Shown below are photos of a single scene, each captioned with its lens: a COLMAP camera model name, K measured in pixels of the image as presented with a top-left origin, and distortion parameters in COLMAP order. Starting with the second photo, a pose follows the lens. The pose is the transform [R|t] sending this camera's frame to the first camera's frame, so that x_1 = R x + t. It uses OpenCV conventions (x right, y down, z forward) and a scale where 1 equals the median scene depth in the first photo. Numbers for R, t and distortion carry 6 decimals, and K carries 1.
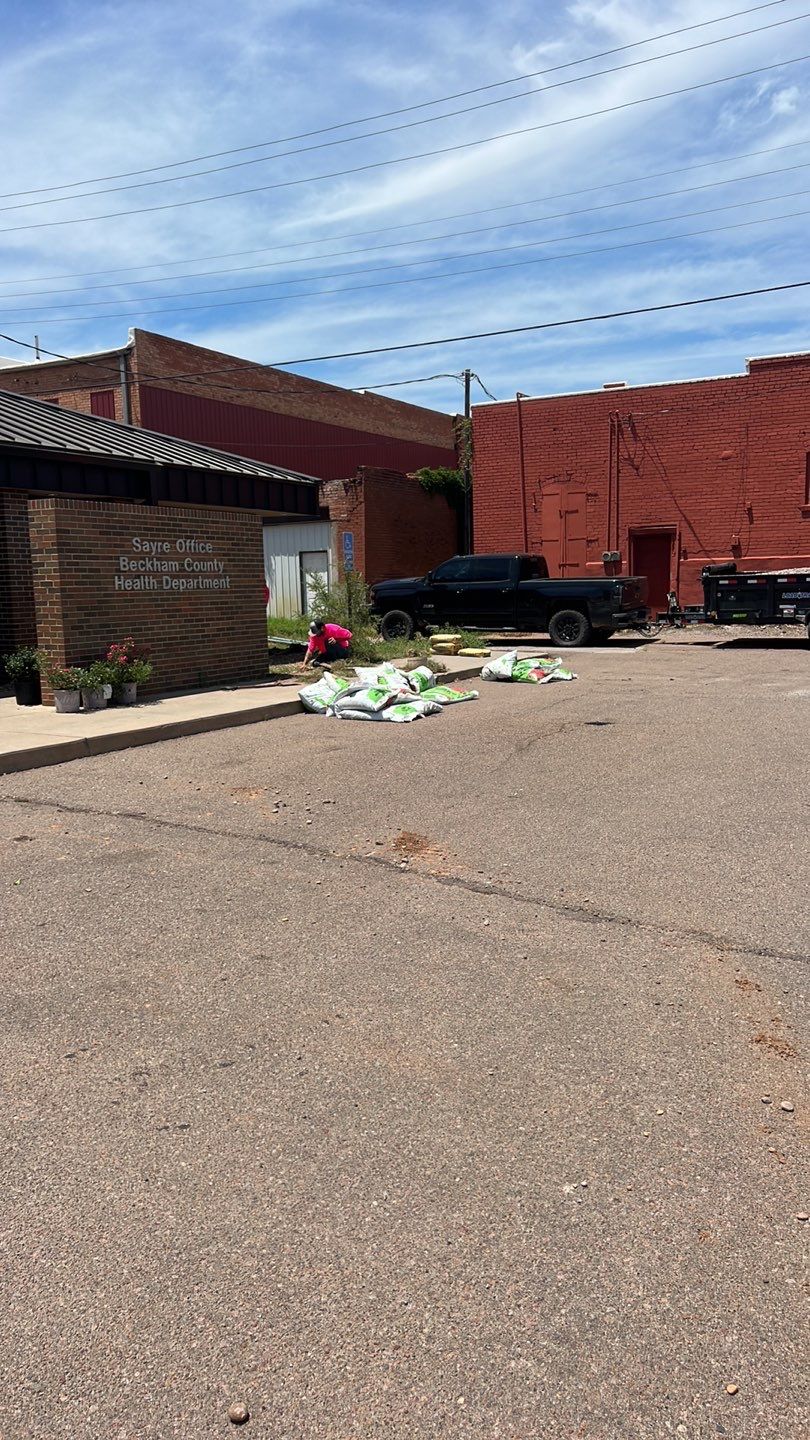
lens RADIAL K [[1040.5, 0, 417.1], [0, 1040.5, 743.0], [0, 0, 1]] dist [0.062157, -0.073652]
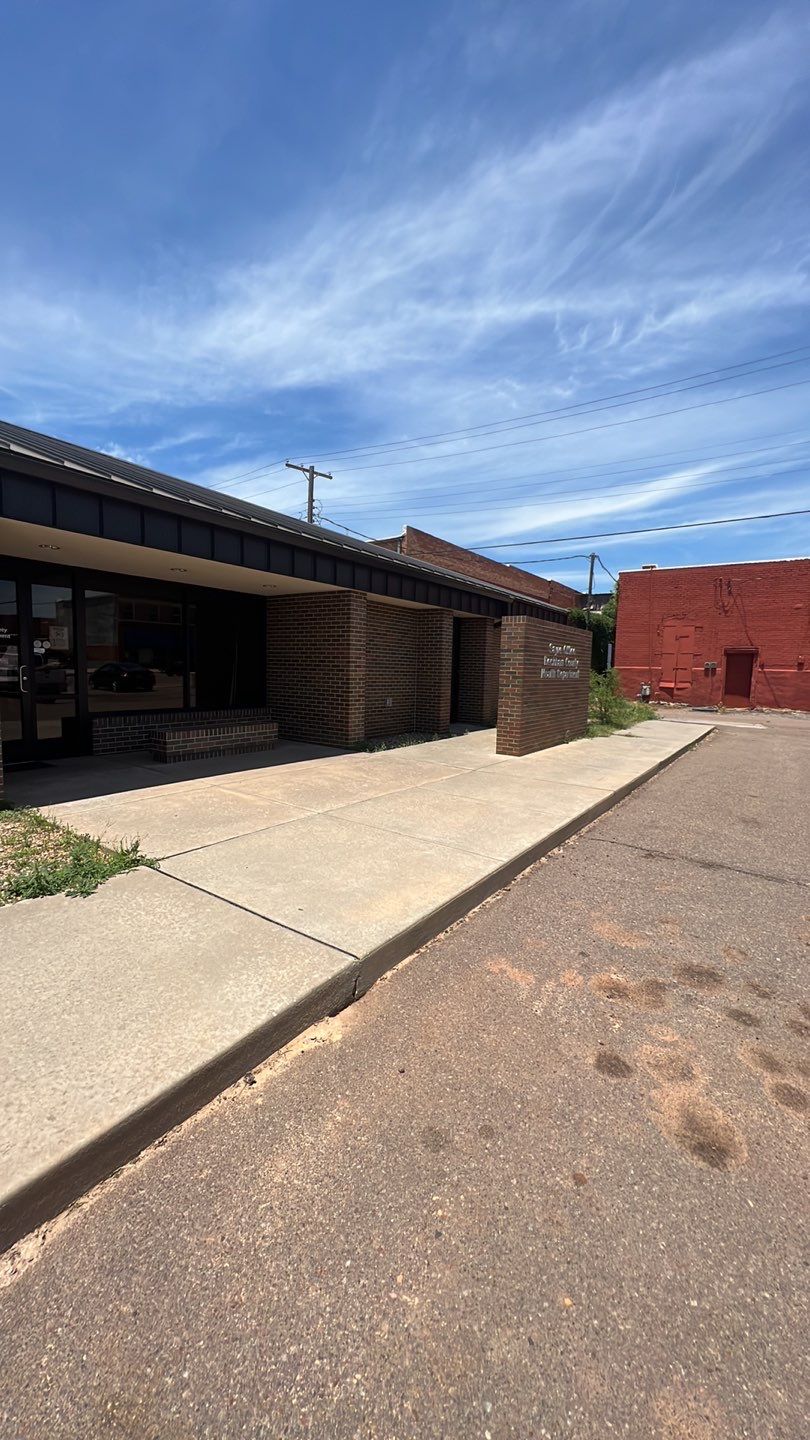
lens RADIAL K [[556.8, 0, 403.0], [0, 556.8, 710.6], [0, 0, 1]] dist [0.004022, -0.000094]
pose [[0.993129, 0.058108, -0.101581, -0.218997], [-0.065520, 0.995307, -0.071216, -0.016726], [0.096966, 0.077383, 0.992275, 0.109256]]
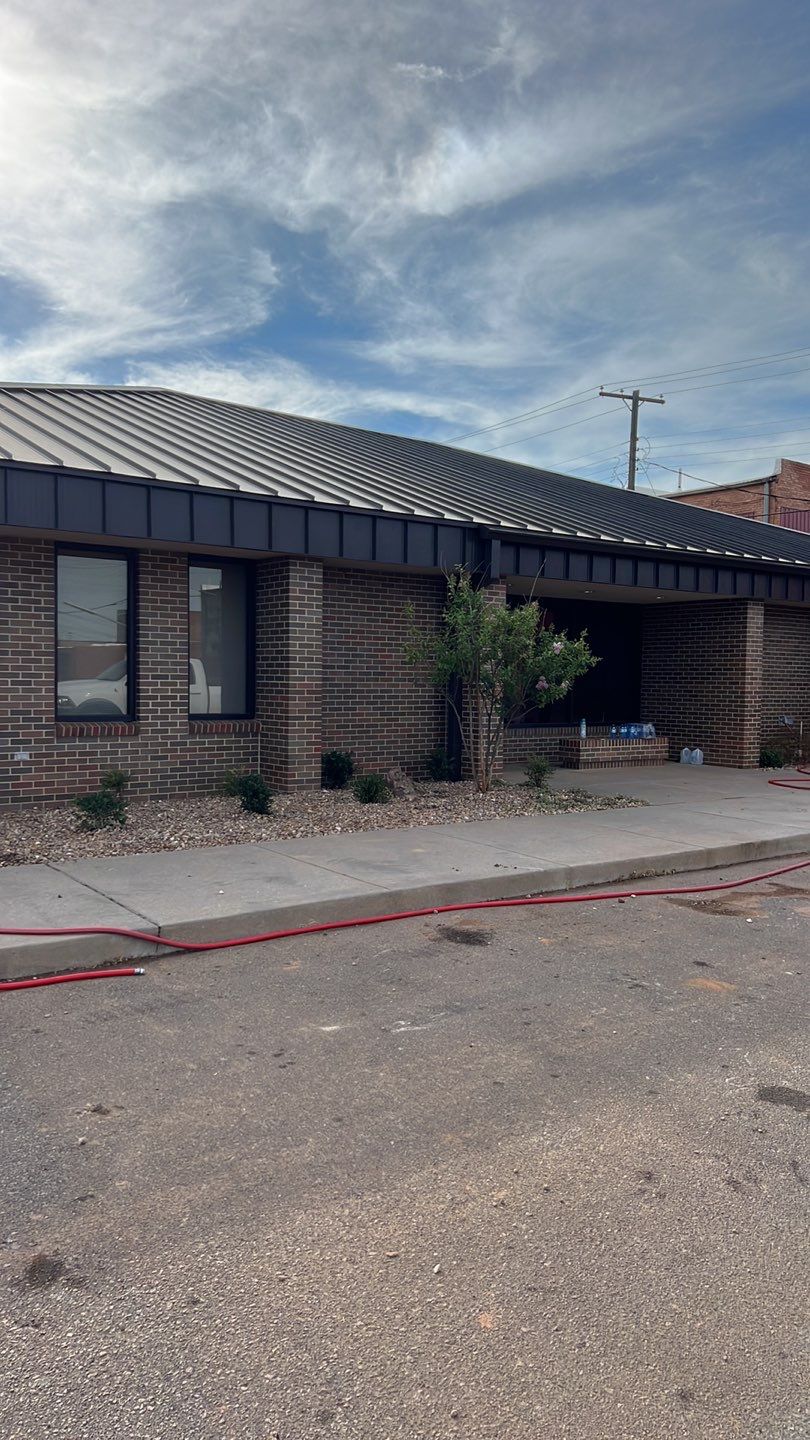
lens RADIAL K [[1049.8, 0, 413.4], [0, 1049.8, 713.3], [0, 0, 1]] dist [0.042540, -0.038503]
pose [[0.914137, 0.043535, -0.403061, -0.217198], [-0.090491, 0.991045, -0.098190, 0.038223], [0.395176, 0.126233, 0.909891, -0.227206]]
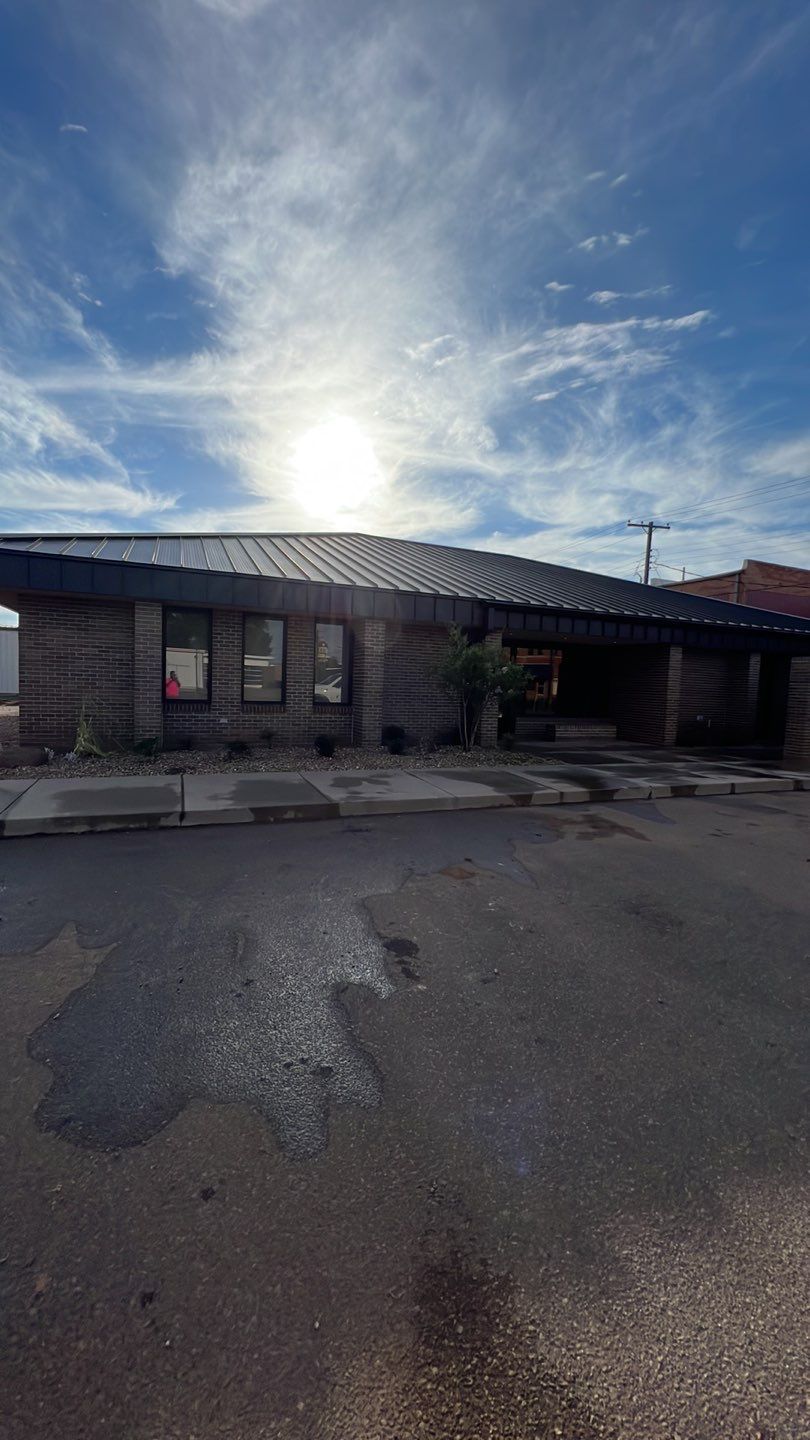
lens RADIAL K [[556.8, 0, 403.6], [0, 556.8, 716.3], [0, 0, 1]] dist [0.004022, -0.000094]
pose [[0.779715, 0.082525, -0.620673, -0.141473], [-0.143698, 0.988403, -0.049101, 0.025012], [0.609422, 0.127475, 0.782531, -0.157672]]
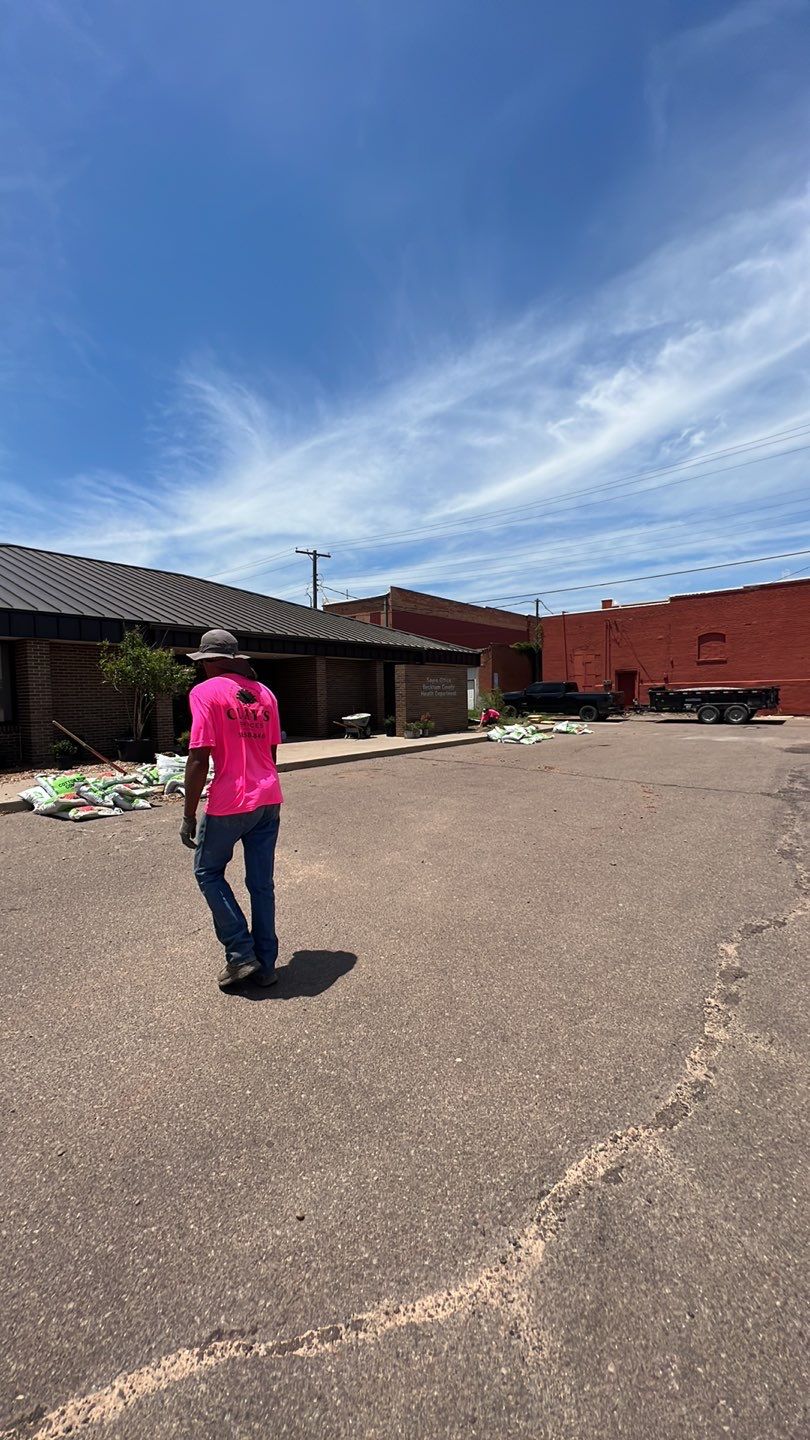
lens RADIAL K [[556.8, 0, 398.9], [0, 556.8, 722.1], [0, 0, 1]] dist [0.004022, -0.000094]
pose [[0.985729, 0.009984, -0.168046, -0.053726], [-0.027150, 0.994600, -0.100169, 0.039088], [0.166139, 0.103302, 0.980677, -0.244796]]
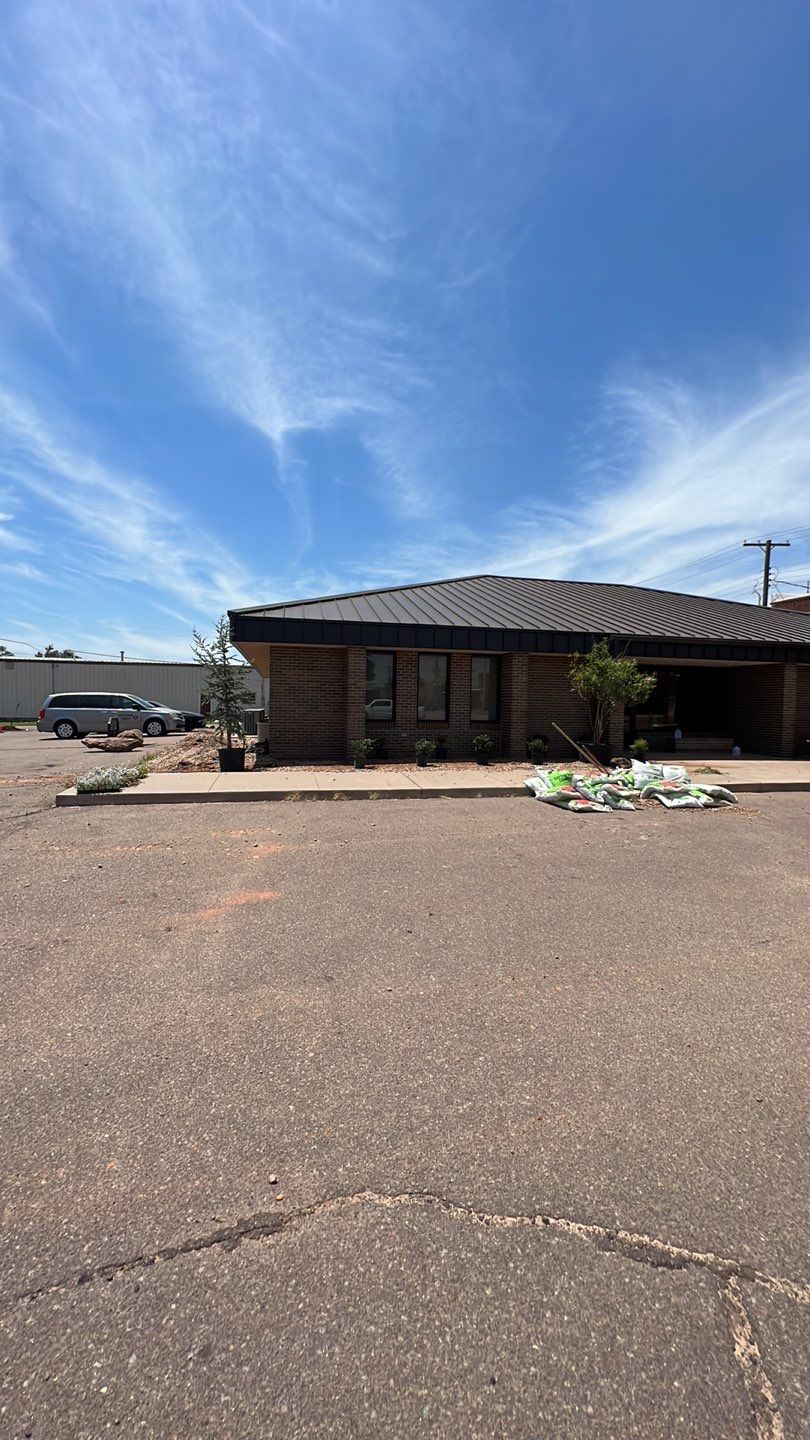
lens RADIAL K [[556.8, 0, 403.1], [0, 556.8, 717.7], [0, 0, 1]] dist [0.004022, -0.000094]
pose [[0.654481, 0.049260, -0.754472, -0.089130], [-0.142962, 0.987937, -0.059512, 0.045276], [0.742440, 0.146810, 0.653628, -0.287011]]
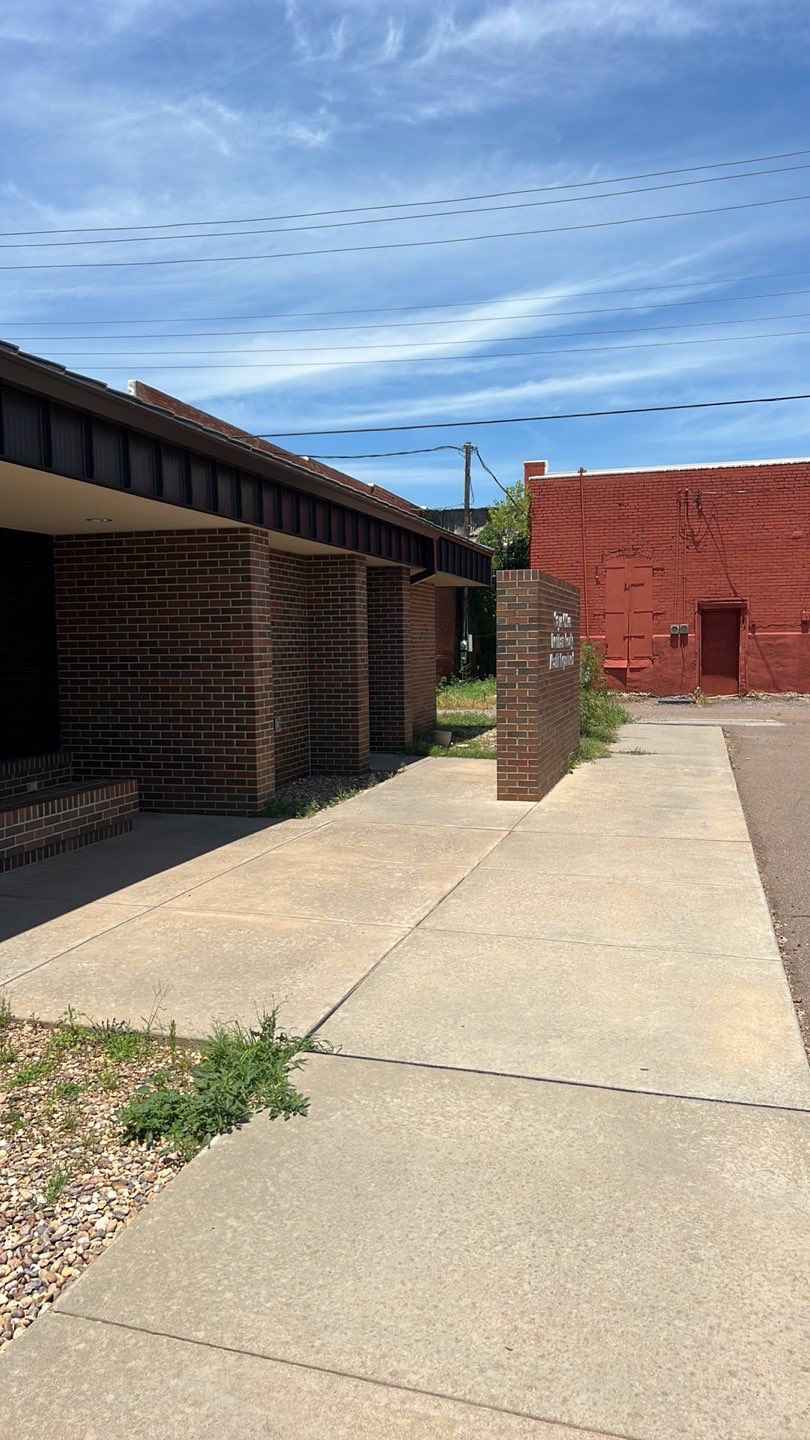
lens RADIAL K [[1040.5, 0, 405.9], [0, 1040.5, 717.3], [0, 0, 1]] dist [0.062157, -0.073652]
pose [[0.974634, -0.007093, 0.223692, -0.333592], [0.026112, 0.996276, -0.082178, -0.018808], [-0.222276, 0.085935, 0.971189, 0.089118]]
